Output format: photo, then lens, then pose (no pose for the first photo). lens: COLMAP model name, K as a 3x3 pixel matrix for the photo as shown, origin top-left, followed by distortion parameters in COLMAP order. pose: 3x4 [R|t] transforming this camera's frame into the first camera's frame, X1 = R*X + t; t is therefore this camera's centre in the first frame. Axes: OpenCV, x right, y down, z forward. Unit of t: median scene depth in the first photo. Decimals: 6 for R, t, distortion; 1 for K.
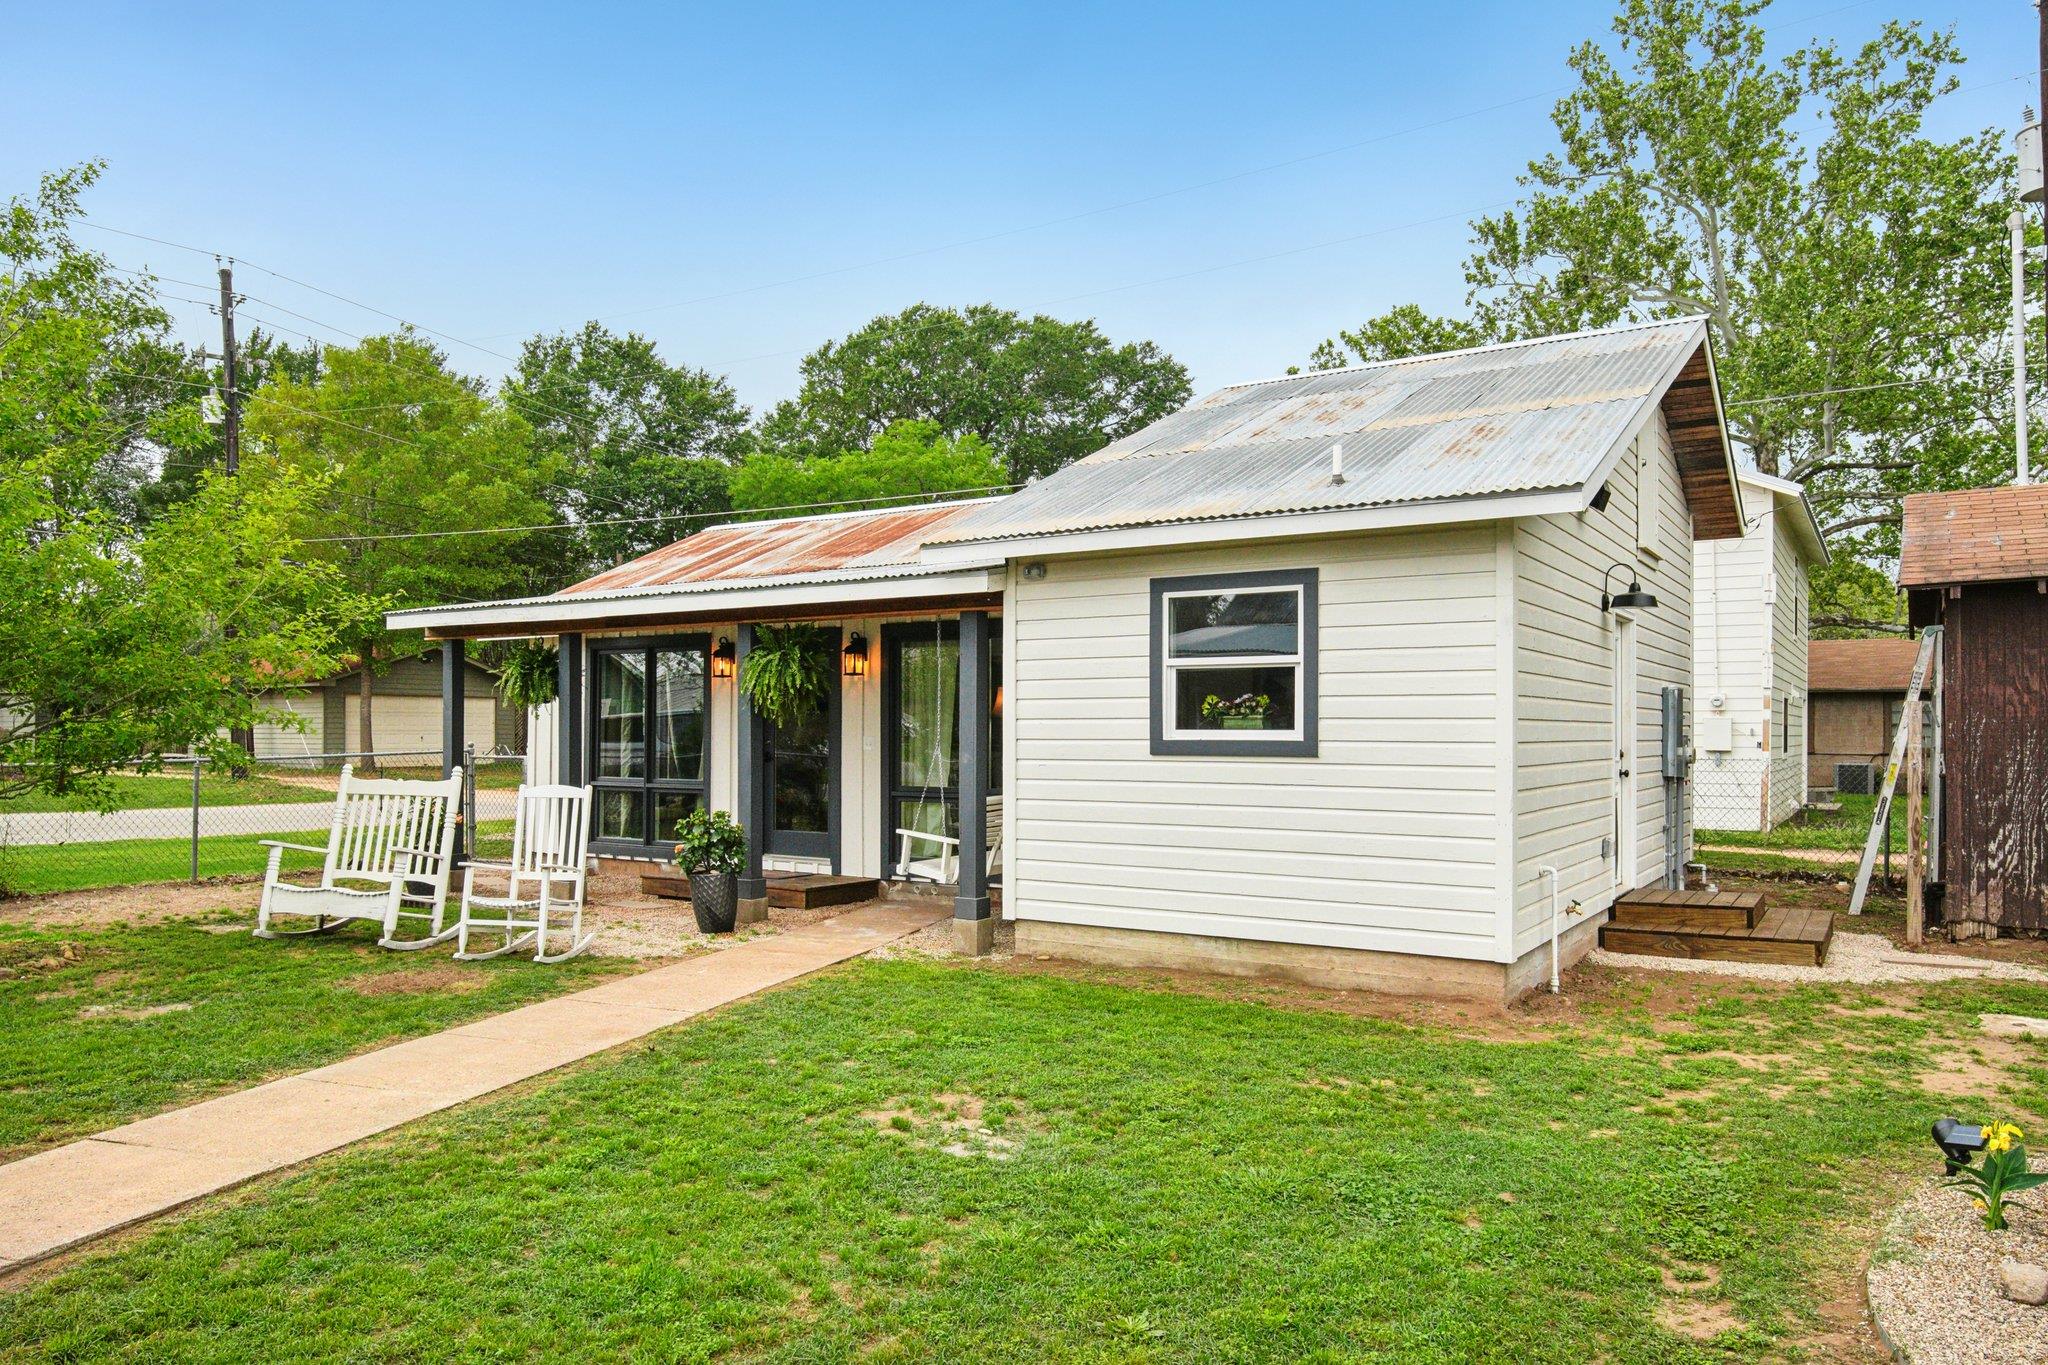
lens RADIAL K [[1362.3, 0, 1036.8], [0, 1362.3, 666.2], [0, 0, 1]] dist [-0.014795, 0.000440]
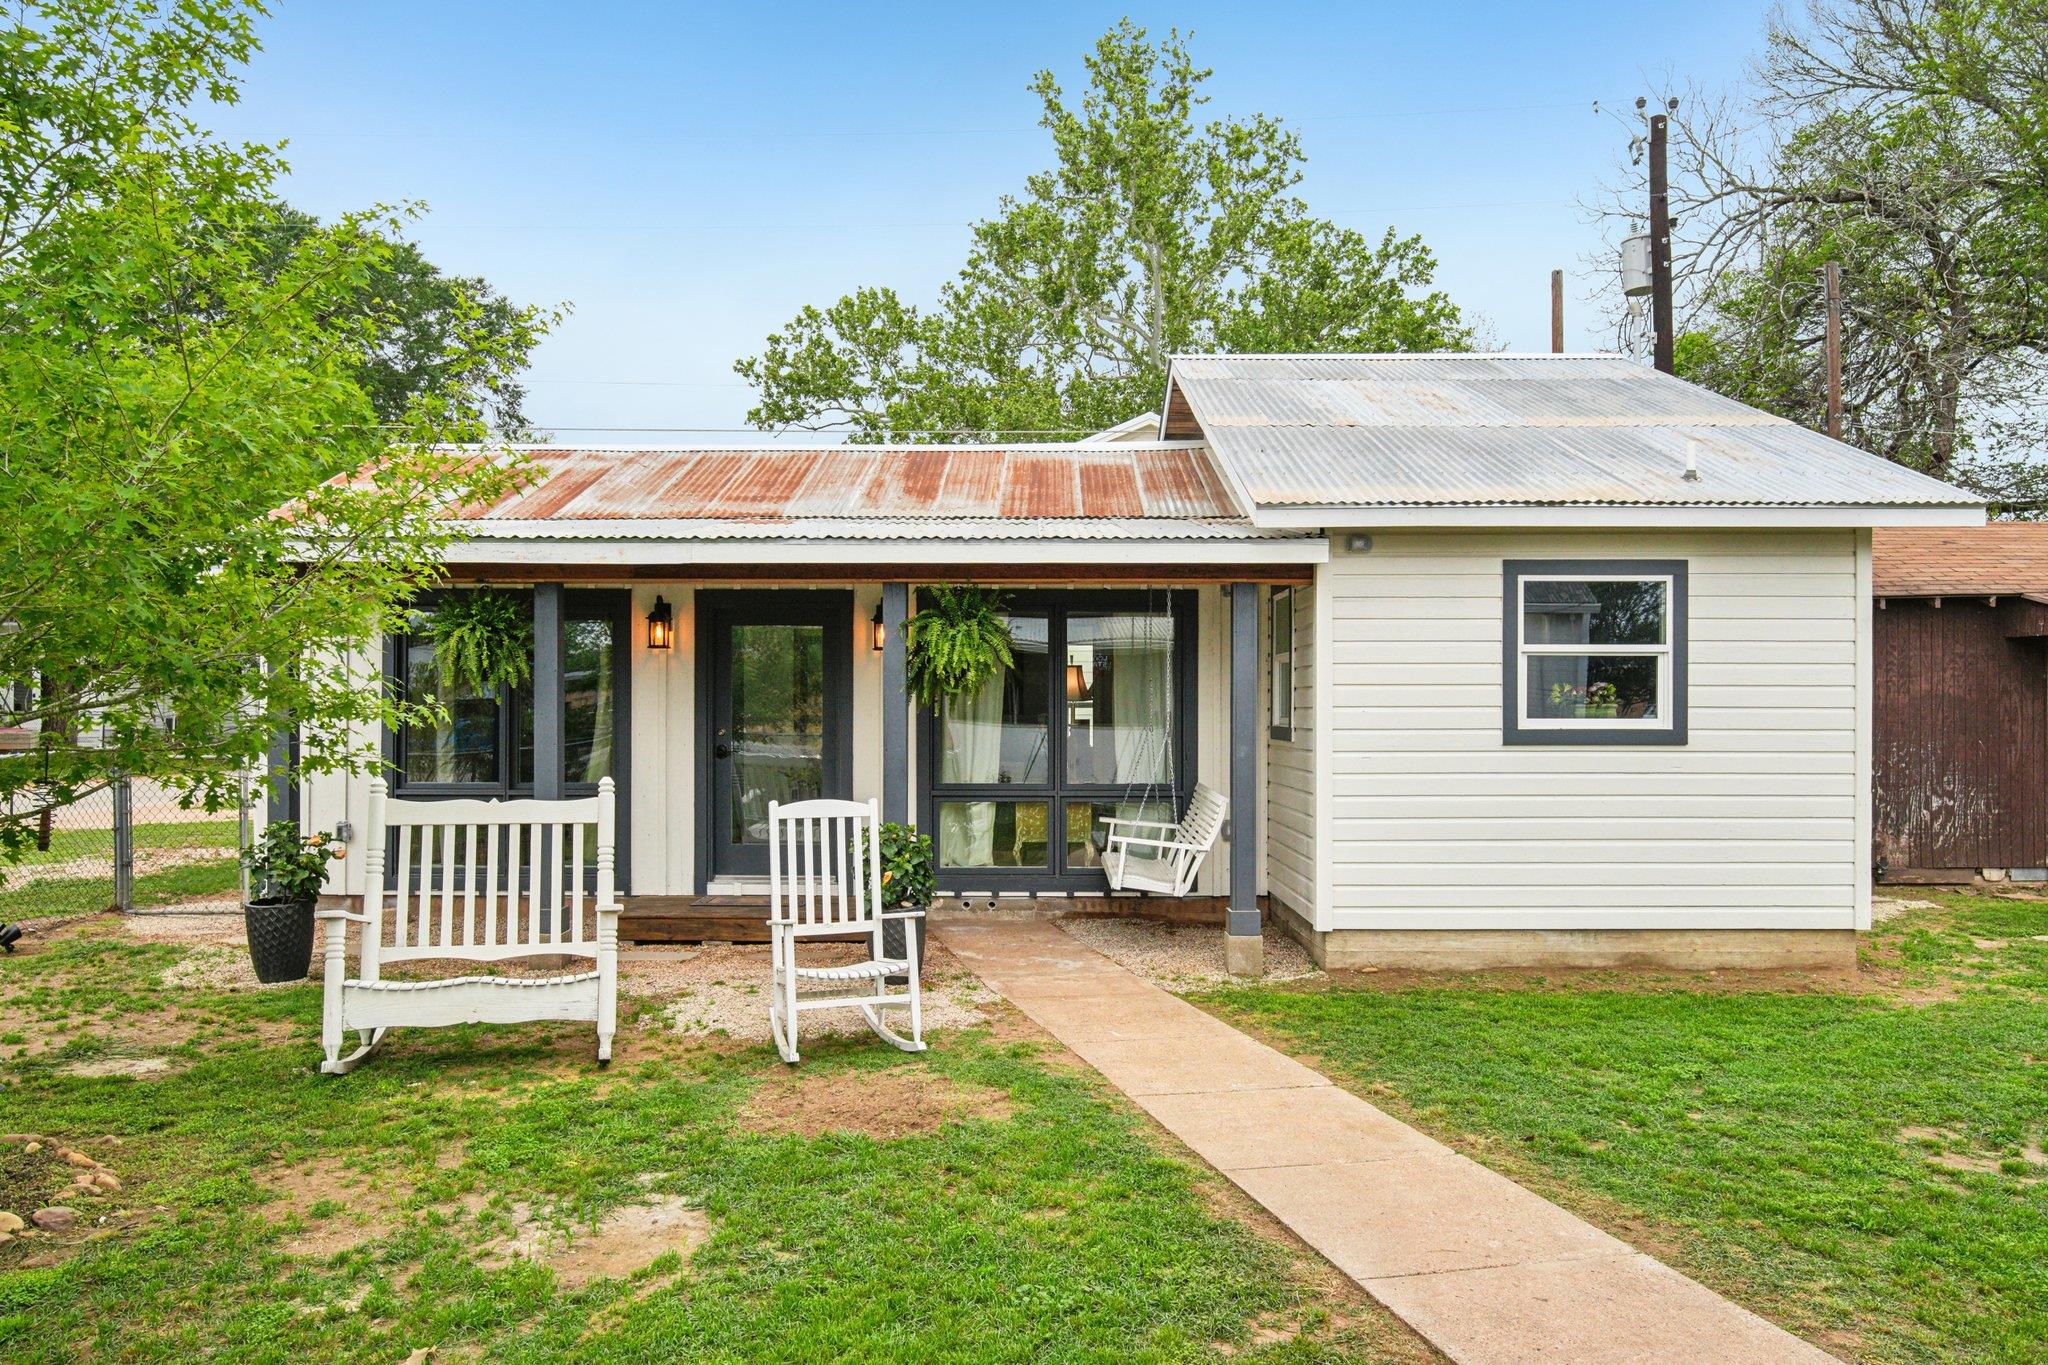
lens RADIAL K [[1362.3, 0, 1036.8], [0, 1362.3, 666.2], [0, 0, 1]] dist [-0.014795, 0.000440]
pose [[0.844642, 0.016360, 0.535081, -0.704430], [-0.024266, 0.999676, 0.007740, 0.010695], [-0.534781, -0.019522, 0.844765, 0.374973]]
